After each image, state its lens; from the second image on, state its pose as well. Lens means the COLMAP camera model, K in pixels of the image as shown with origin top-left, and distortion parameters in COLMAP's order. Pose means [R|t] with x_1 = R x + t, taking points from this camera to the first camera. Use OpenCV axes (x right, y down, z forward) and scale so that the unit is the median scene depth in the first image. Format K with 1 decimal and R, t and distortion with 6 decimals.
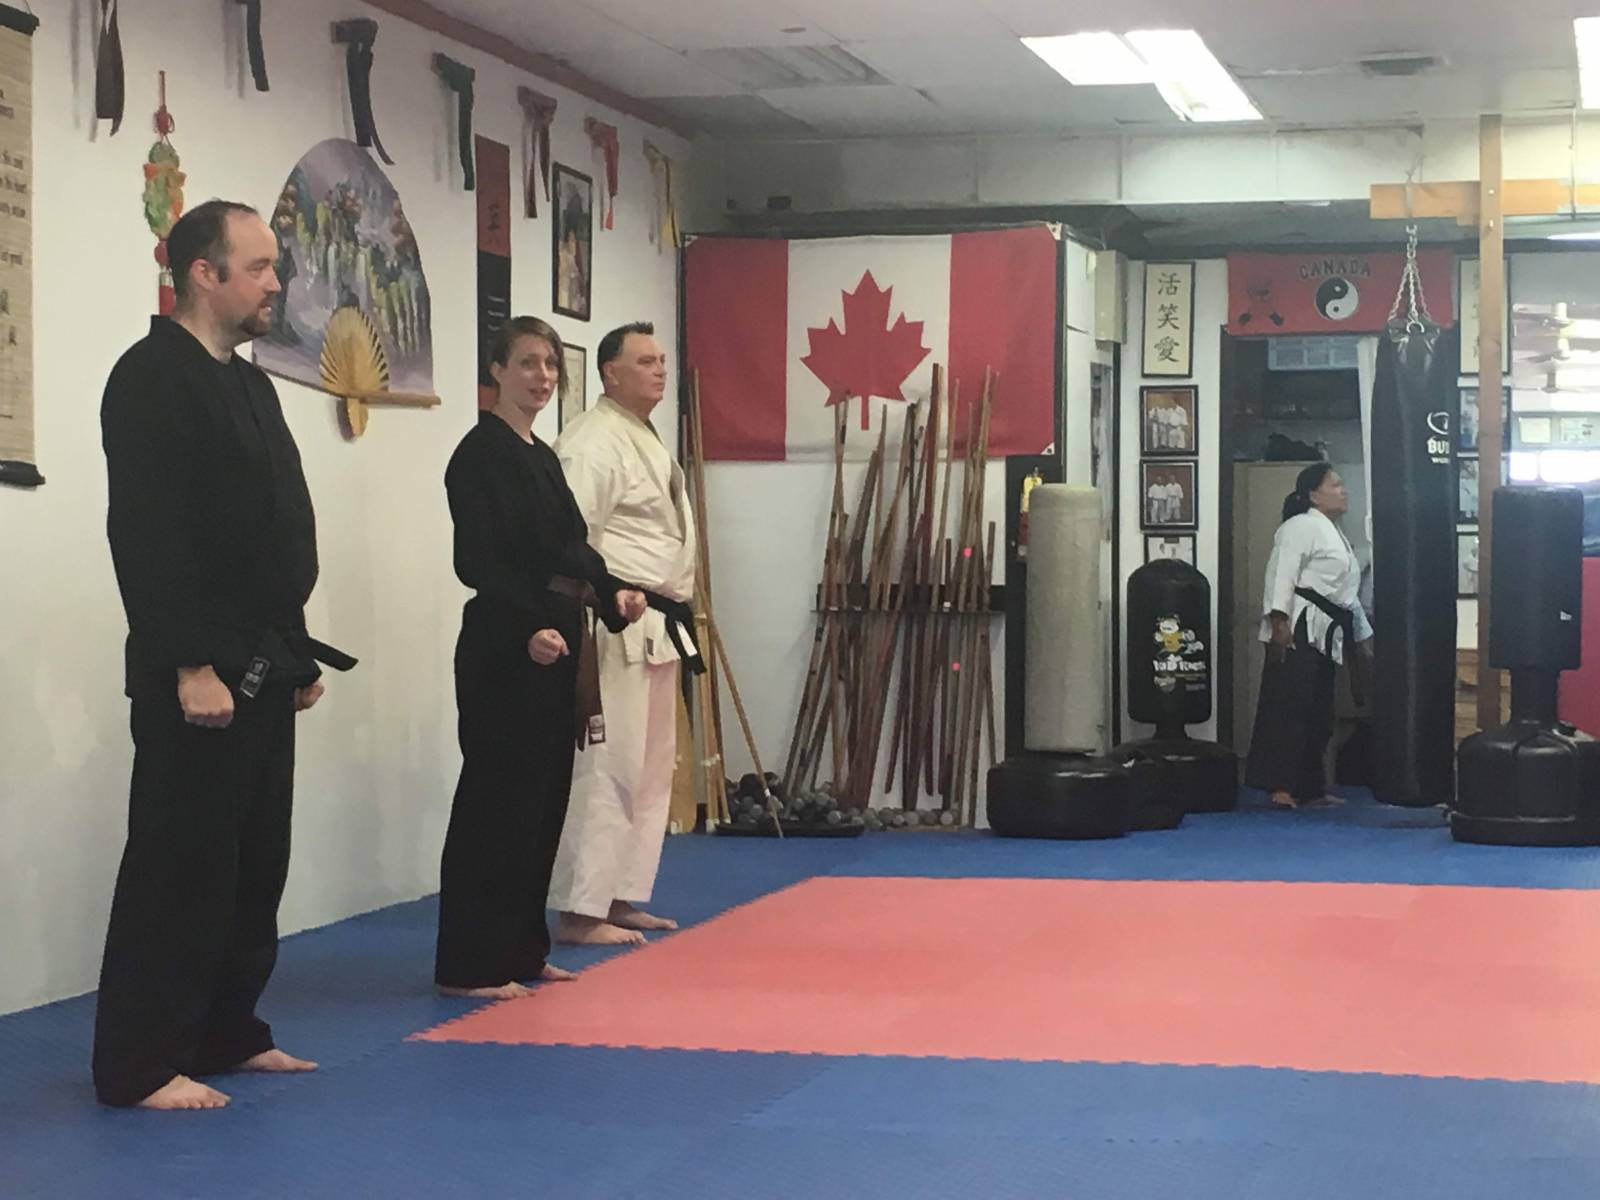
lens RADIAL K [[3519.0, 0, 800.0], [0, 3519.0, 600.0], [0, 0, 1]] dist [0.014861, 0.232700]
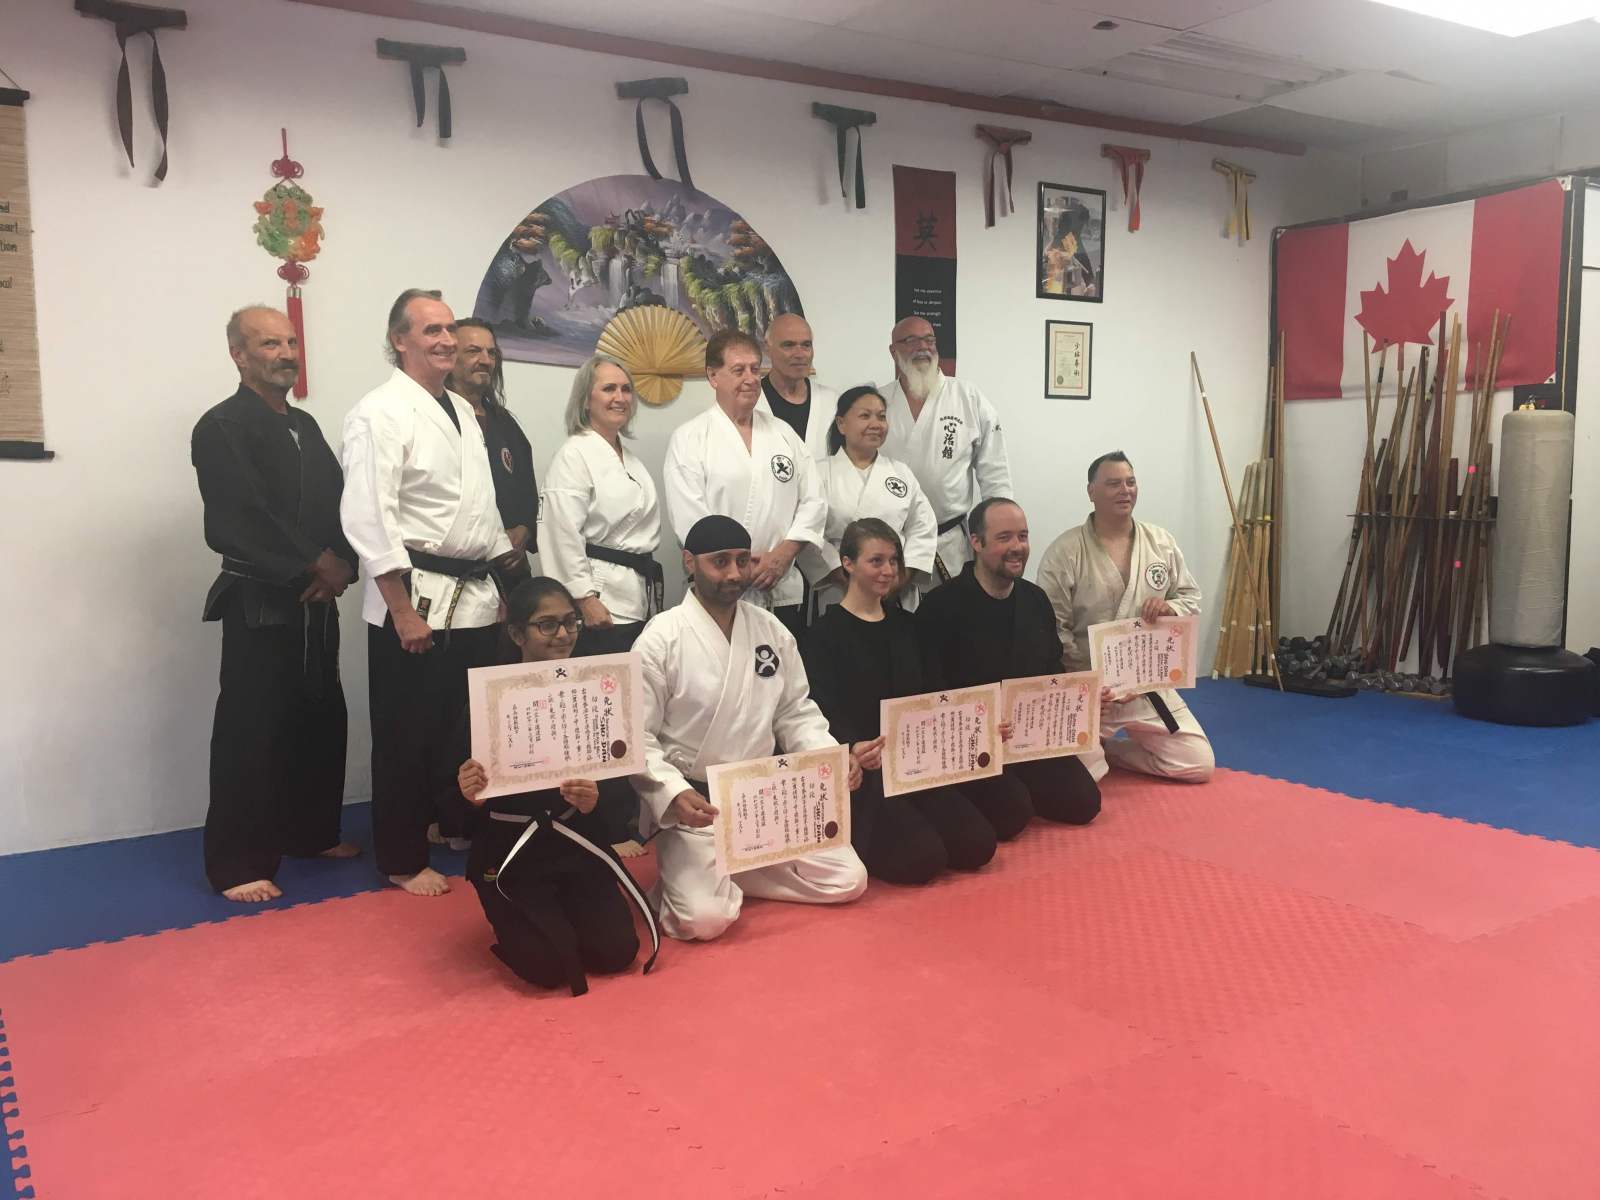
lens RADIAL K [[1353.5, 0, 800.0], [0, 1353.5, 600.0], [0, 0, 1]] dist [0.083297, -0.111092]
pose [[0.717351, 0.063731, -0.693791, 0.219976], [0.007532, 0.995040, 0.099192, -0.018333], [0.696671, -0.076381, 0.713313, 0.529434]]
